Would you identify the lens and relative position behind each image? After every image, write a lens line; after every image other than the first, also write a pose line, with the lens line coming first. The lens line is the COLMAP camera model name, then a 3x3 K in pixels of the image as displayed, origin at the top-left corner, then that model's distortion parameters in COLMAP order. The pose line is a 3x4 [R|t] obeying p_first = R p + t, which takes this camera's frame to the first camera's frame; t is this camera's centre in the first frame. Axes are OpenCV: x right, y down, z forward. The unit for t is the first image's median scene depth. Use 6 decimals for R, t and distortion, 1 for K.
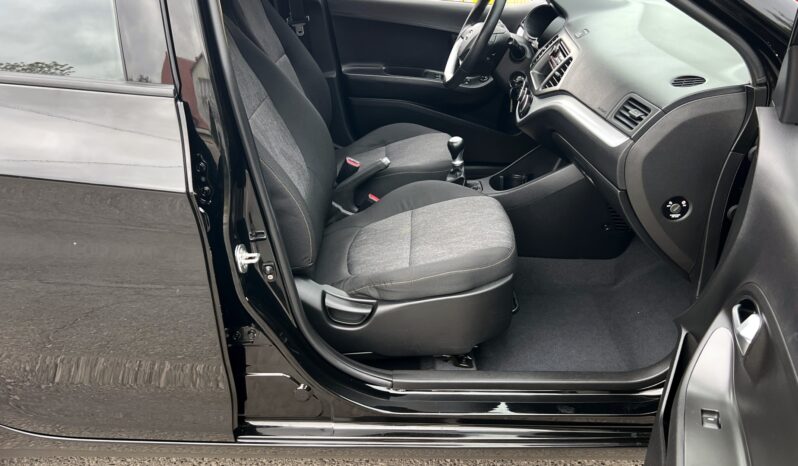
lens RADIAL K [[621.8, 0, 396.4], [0, 621.8, 219.4], [0, 0, 1]] dist [0.070742, -0.080565]
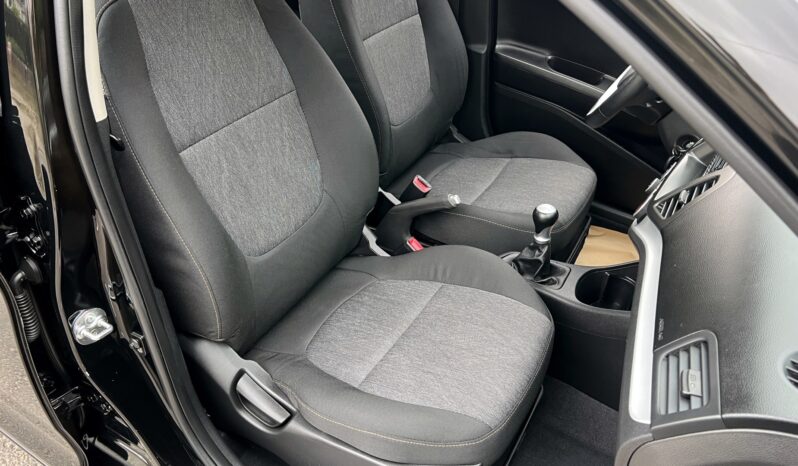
lens RADIAL K [[621.8, 0, 396.4], [0, 621.8, 219.4], [0, 0, 1]] dist [0.070742, -0.080565]
pose [[0.872612, 0.351298, -0.339321, 0.188438], [-0.296255, 0.933043, 0.204115, -0.208110], [0.388306, -0.077587, 0.918258, 0.281986]]
